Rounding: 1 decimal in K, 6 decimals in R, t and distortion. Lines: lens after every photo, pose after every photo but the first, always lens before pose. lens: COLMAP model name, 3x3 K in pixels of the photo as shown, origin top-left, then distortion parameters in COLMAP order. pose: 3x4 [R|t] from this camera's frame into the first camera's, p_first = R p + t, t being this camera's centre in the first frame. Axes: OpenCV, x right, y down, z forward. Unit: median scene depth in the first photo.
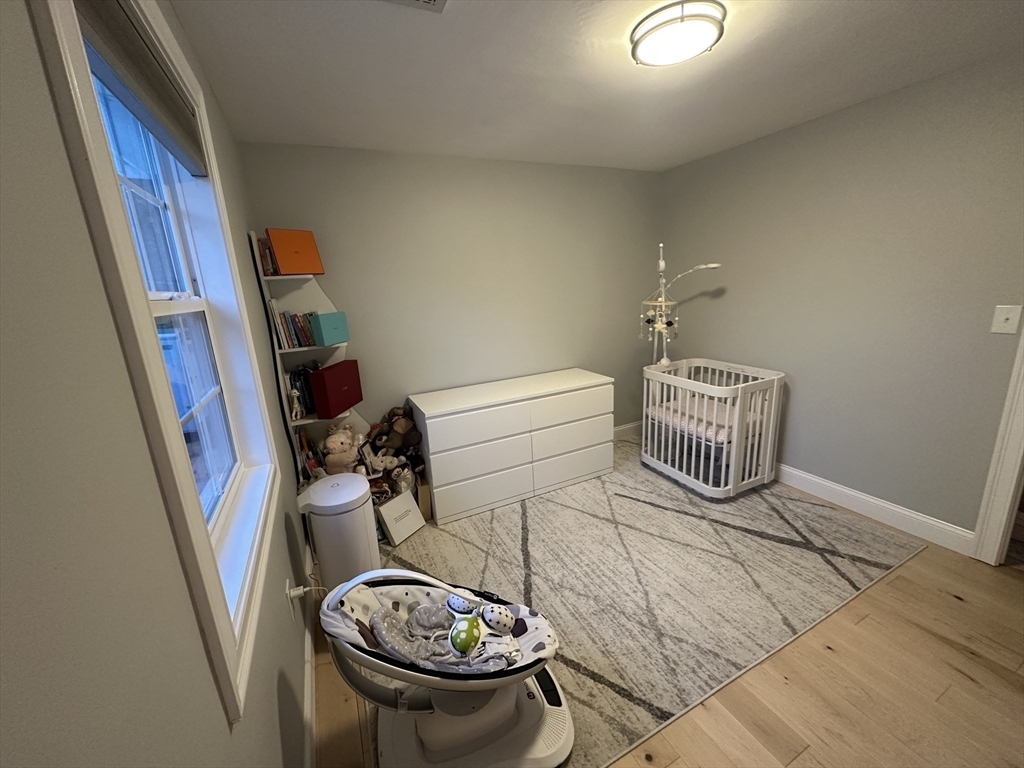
lens RADIAL K [[407.7, 0, 512.6], [0, 407.7, 381.0], [0, 0, 1]] dist [-0.001361, 0.001496]
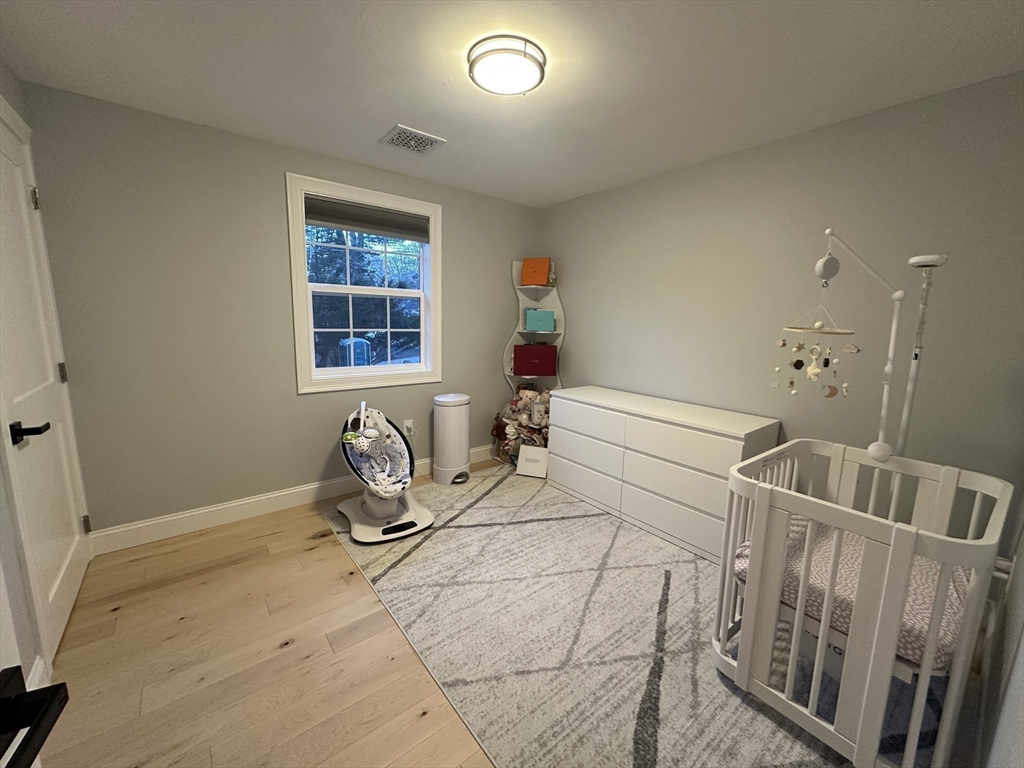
lens RADIAL K [[407.7, 0, 513.1], [0, 407.7, 382.1], [0, 0, 1]] dist [-0.001361, 0.001496]
pose [[0.218565, 0.213672, -0.952142, 0.979198], [-0.262037, 0.952747, 0.153657, -0.113980], [0.939982, 0.215913, 0.264227, 0.534780]]
